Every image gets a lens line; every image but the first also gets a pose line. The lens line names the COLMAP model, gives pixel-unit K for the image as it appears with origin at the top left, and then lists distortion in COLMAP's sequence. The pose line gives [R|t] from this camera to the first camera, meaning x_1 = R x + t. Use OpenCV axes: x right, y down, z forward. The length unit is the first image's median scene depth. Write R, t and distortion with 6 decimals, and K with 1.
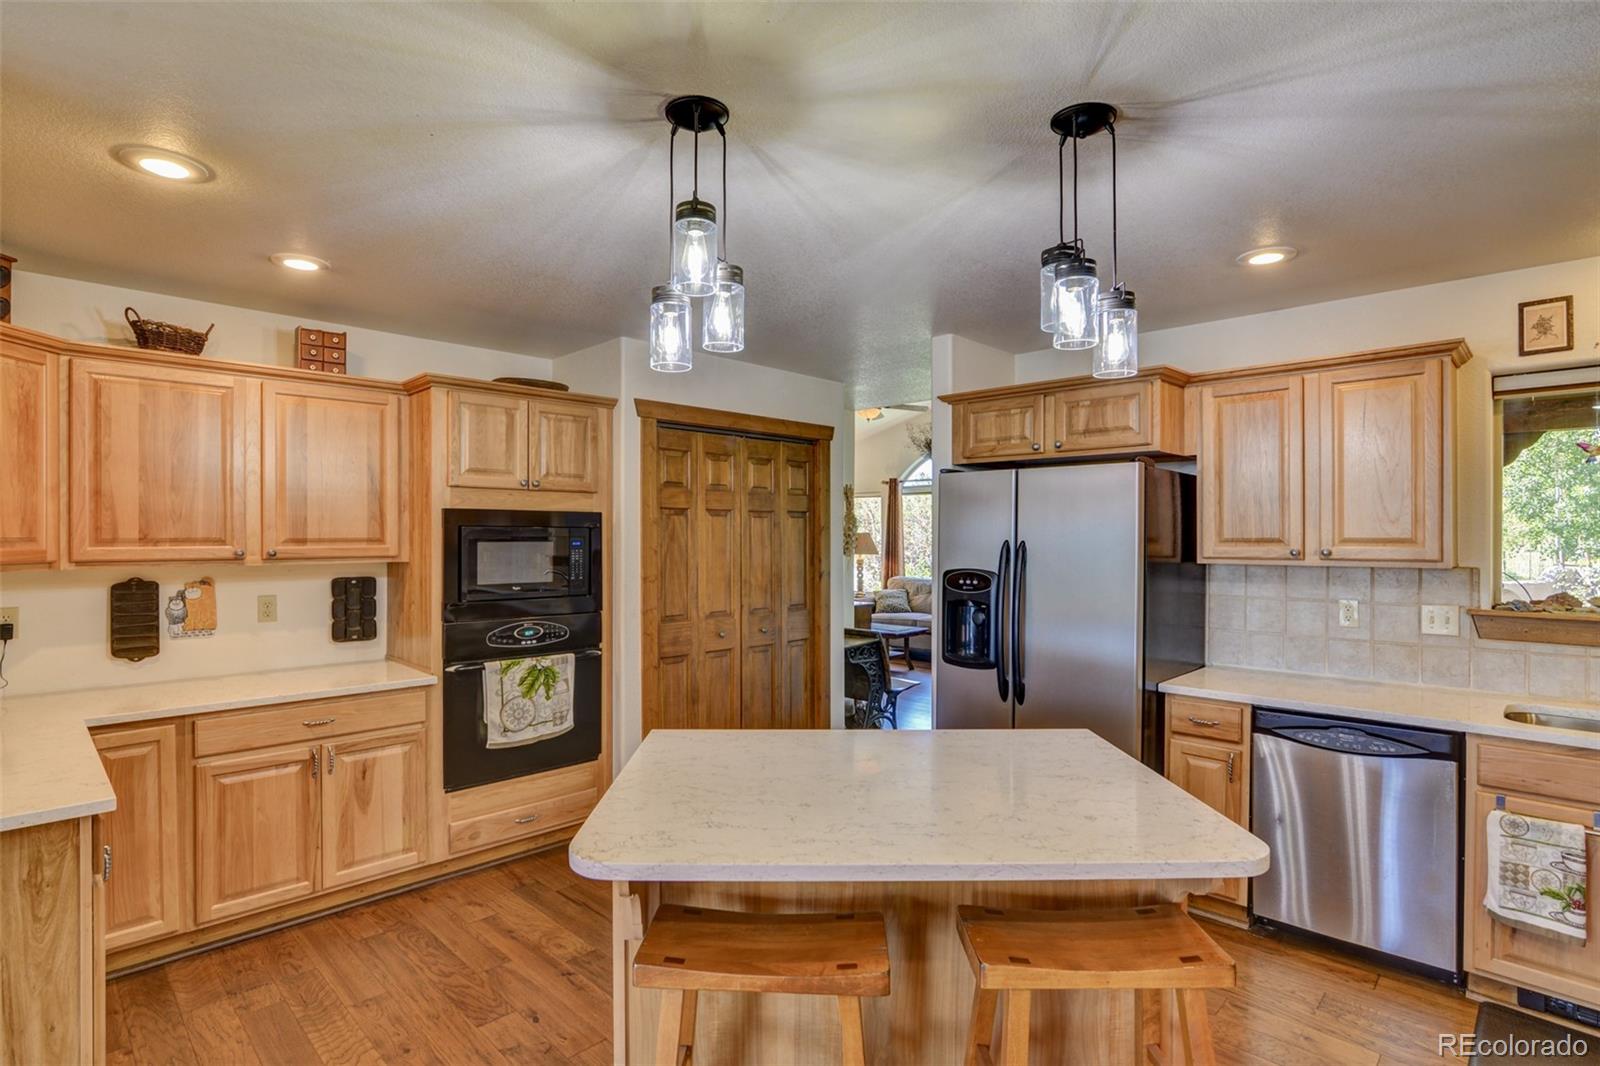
lens RADIAL K [[800.2, 0, 791.9], [0, 800.2, 540.5], [0, 0, 1]] dist [-0.023244, 0.005865]
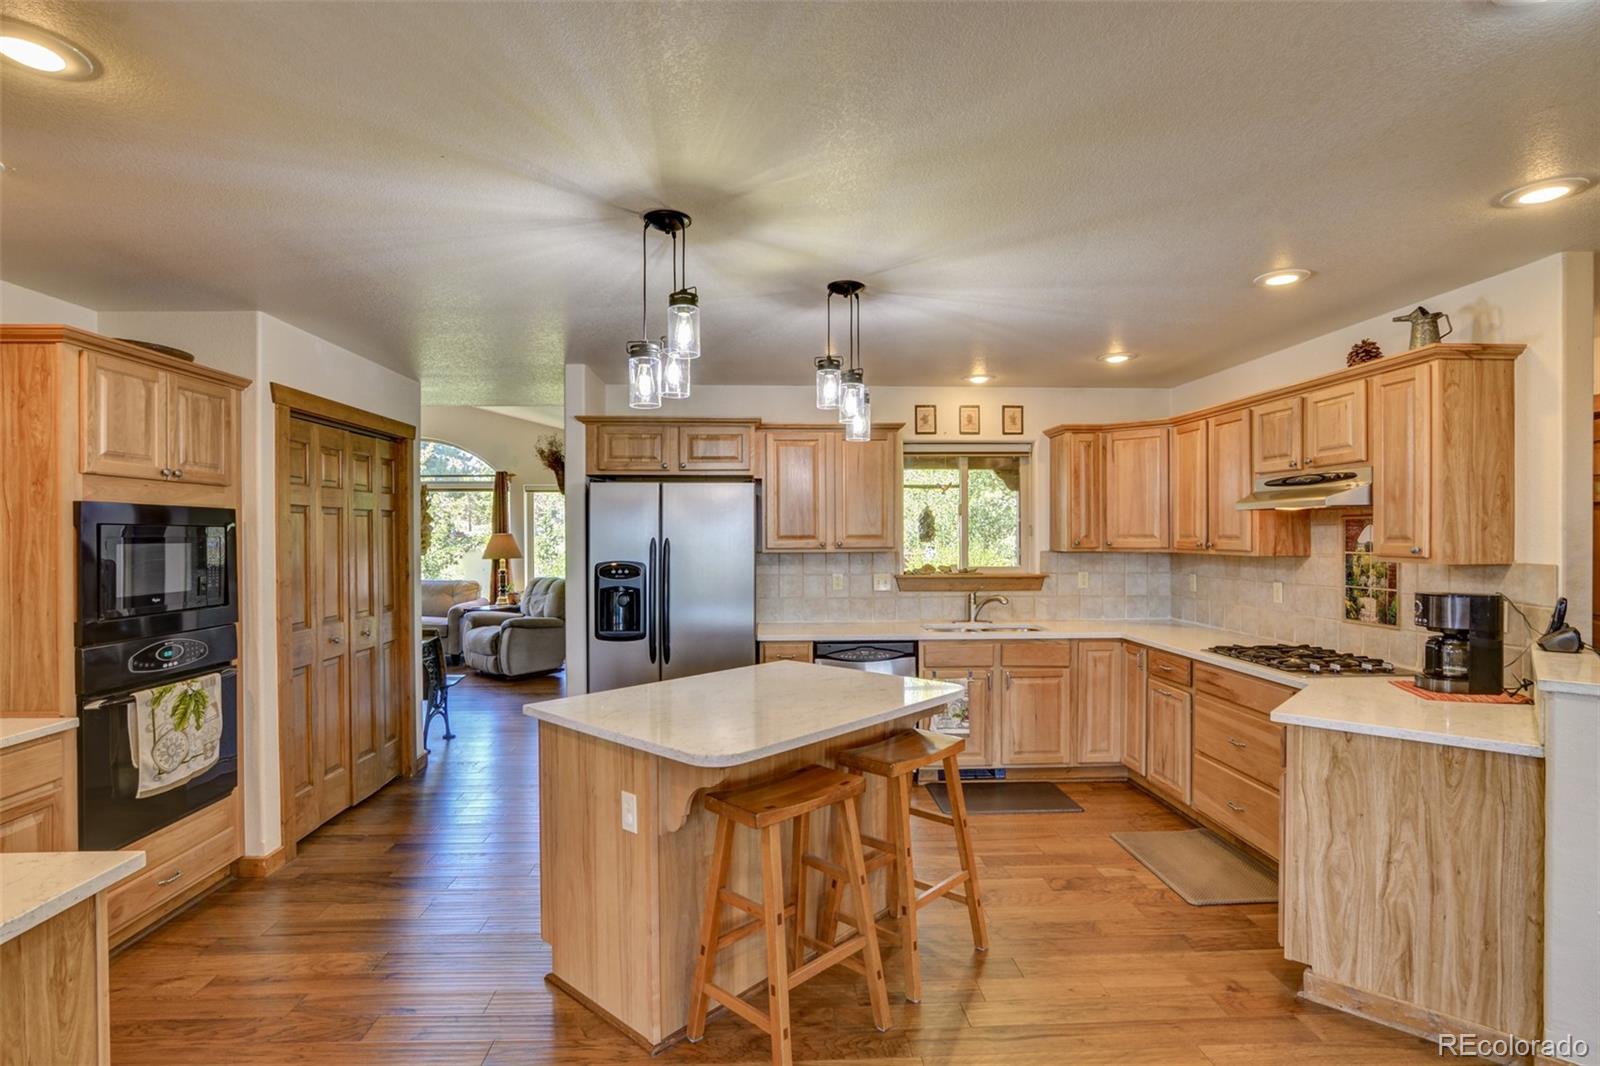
lens RADIAL K [[800.2, 0, 792.0], [0, 800.2, 538.2], [0, 0, 1]] dist [-0.023244, 0.005865]
pose [[0.678929, -0.006883, 0.734172, -0.578343], [0.008268, 0.999964, 0.001729, 0.000198], [-0.734157, 0.004896, 0.678962, -0.039113]]
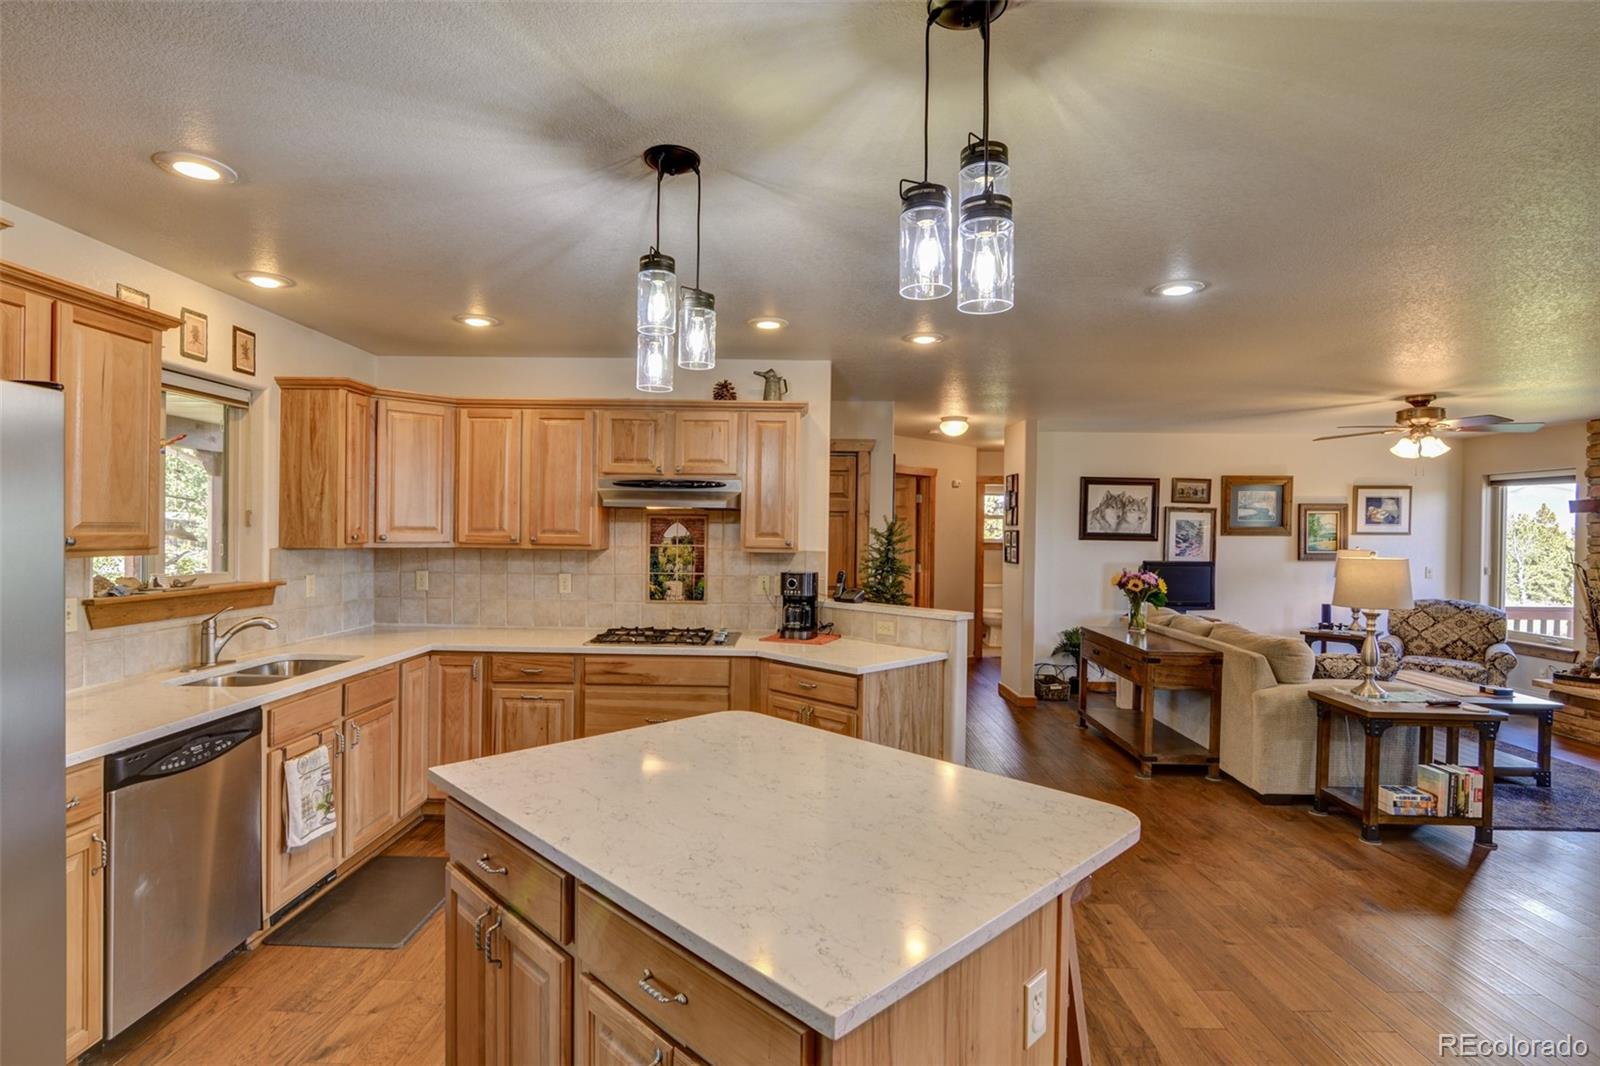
lens RADIAL K [[800.2, 0, 789.5], [0, 800.2, 539.5], [0, 0, 1]] dist [-0.023244, 0.005865]
pose [[-0.694561, -0.018199, 0.719204, -0.348176], [-0.009892, 0.999827, 0.015747, -0.004900], [-0.719366, 0.003823, -0.694620, 1.001777]]
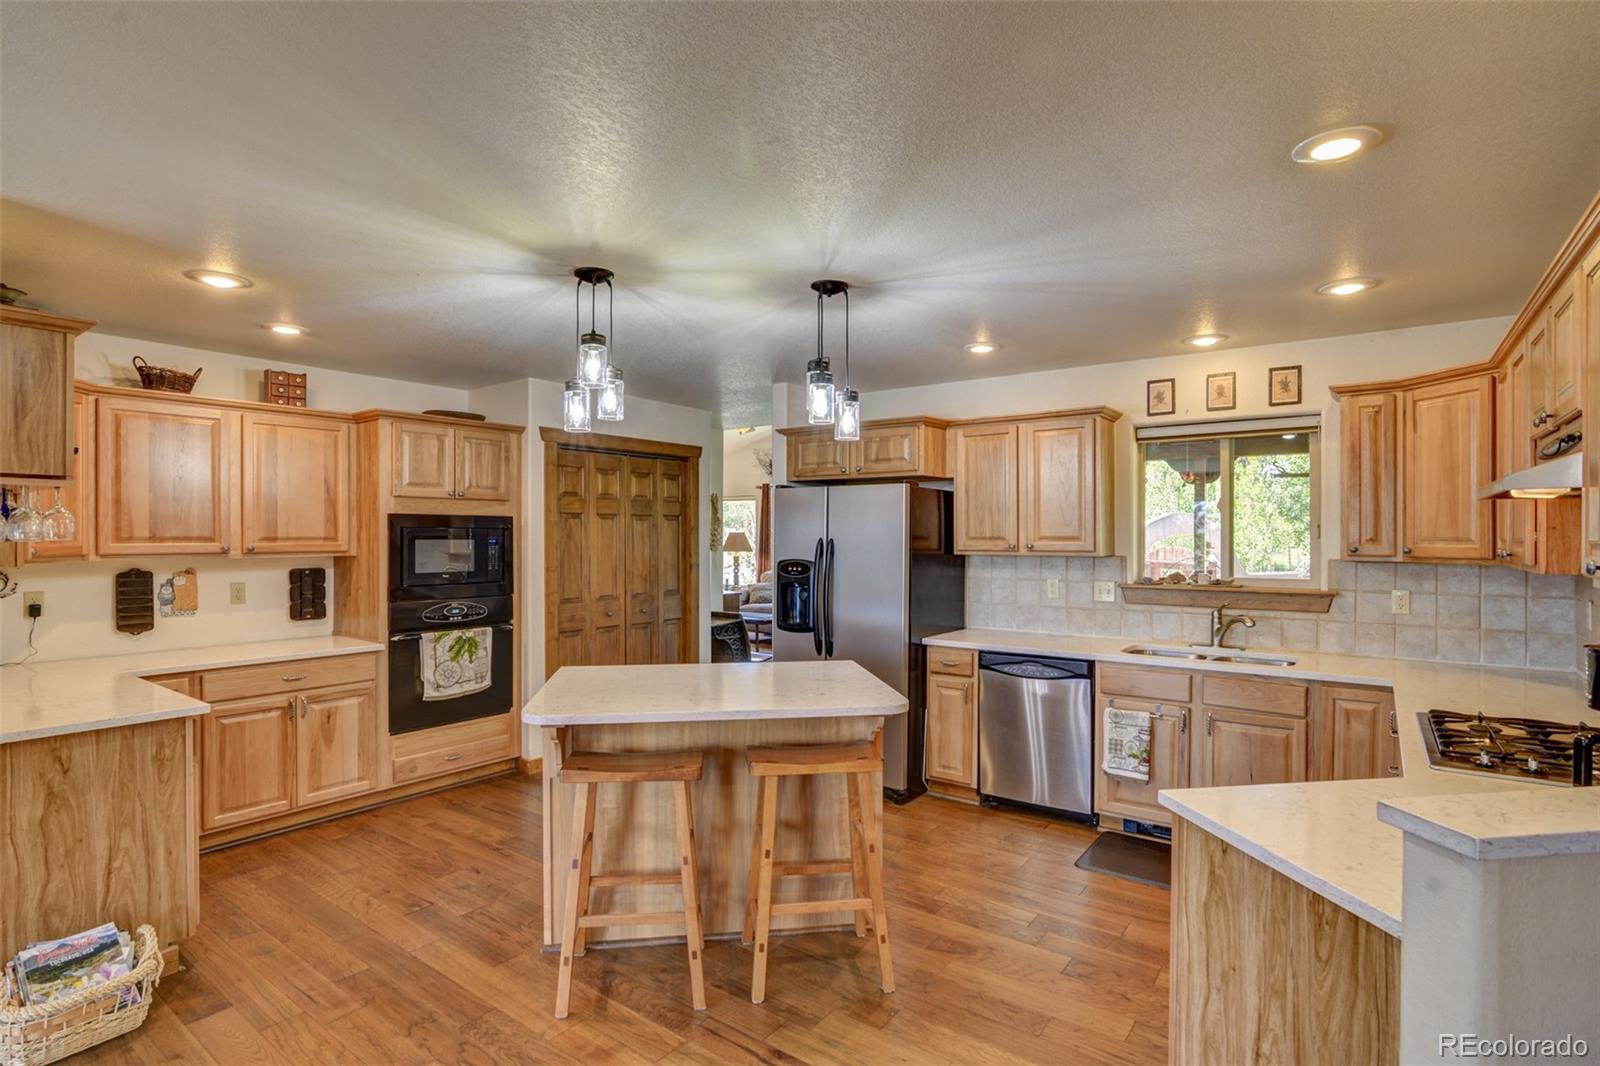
lens RADIAL K [[800.2, 0, 790.1], [0, 800.2, 537.4], [0, 0, 1]] dist [-0.023244, 0.005865]
pose [[0.990897, -0.000820, 0.134621, 0.034087], [0.001177, 0.999996, -0.002571, 0.002351], [-0.134618, 0.002706, 0.990894, -0.393907]]
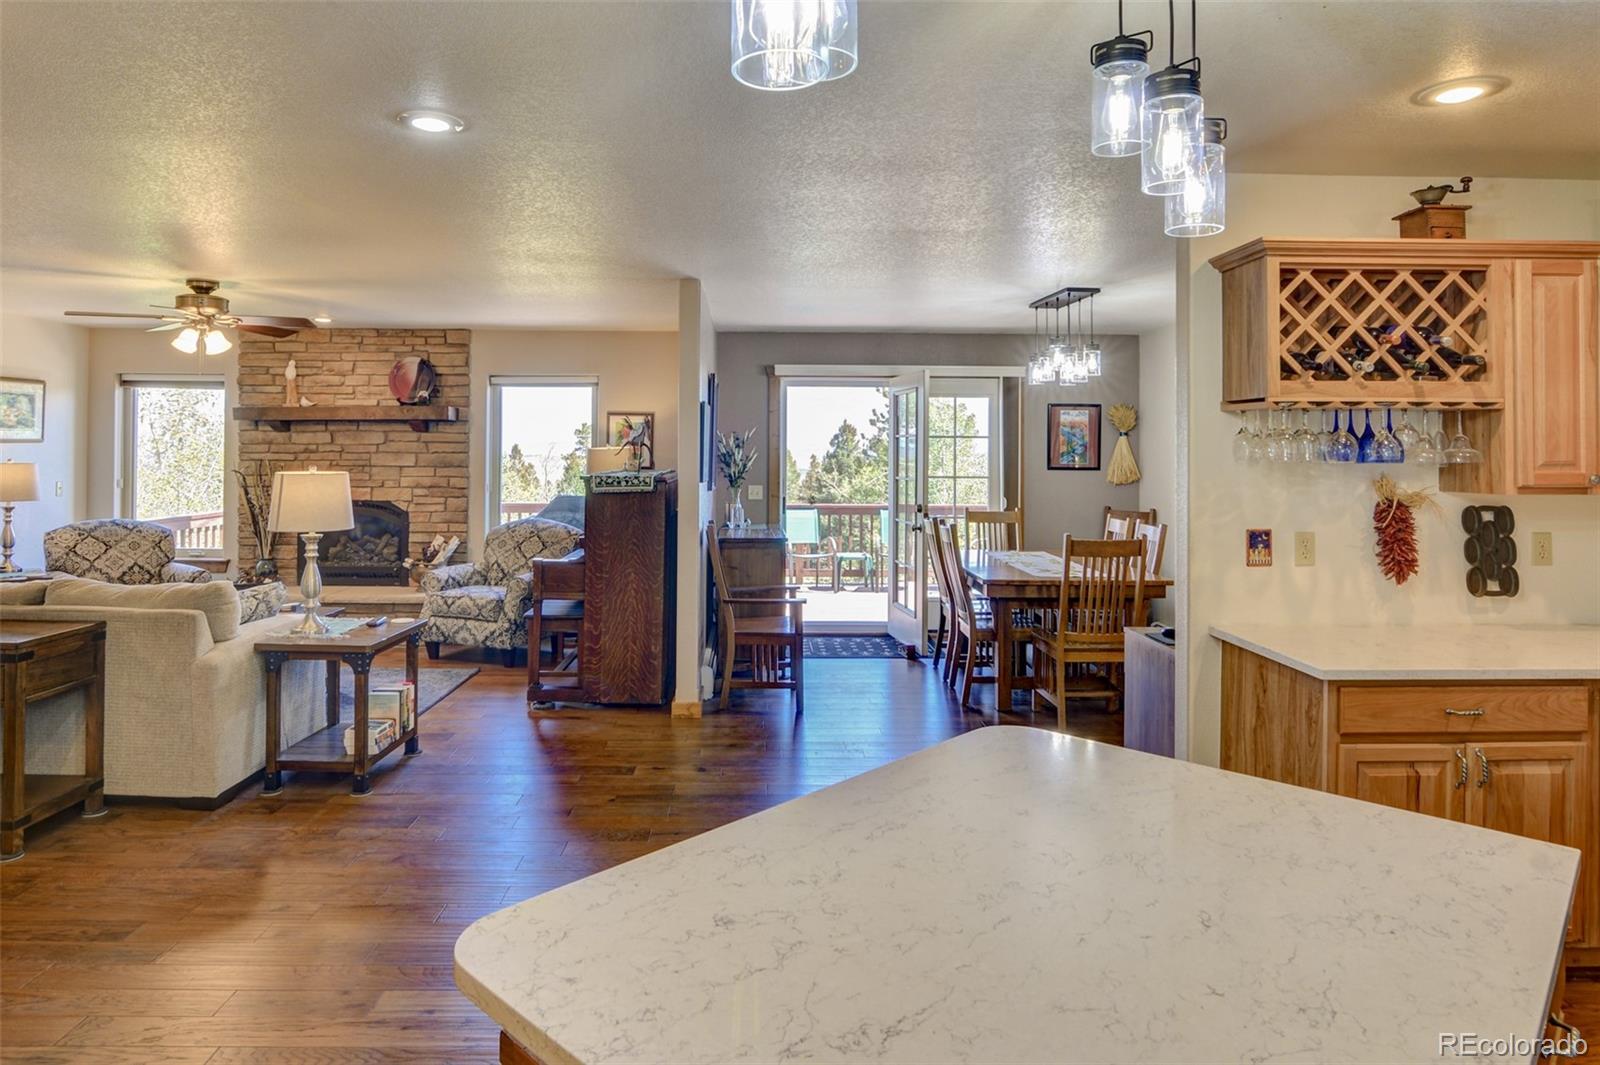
lens RADIAL K [[955.8, 0, 771.3], [0, 955.8, 439.8], [0, 0, 1]] dist [-0.025507, 0.000808]
pose [[-0.692839, -0.012758, -0.720980, 0.461682], [-0.009985, 0.999917, -0.008099, -0.005200], [0.721023, 0.001588, -0.692909, 0.806911]]
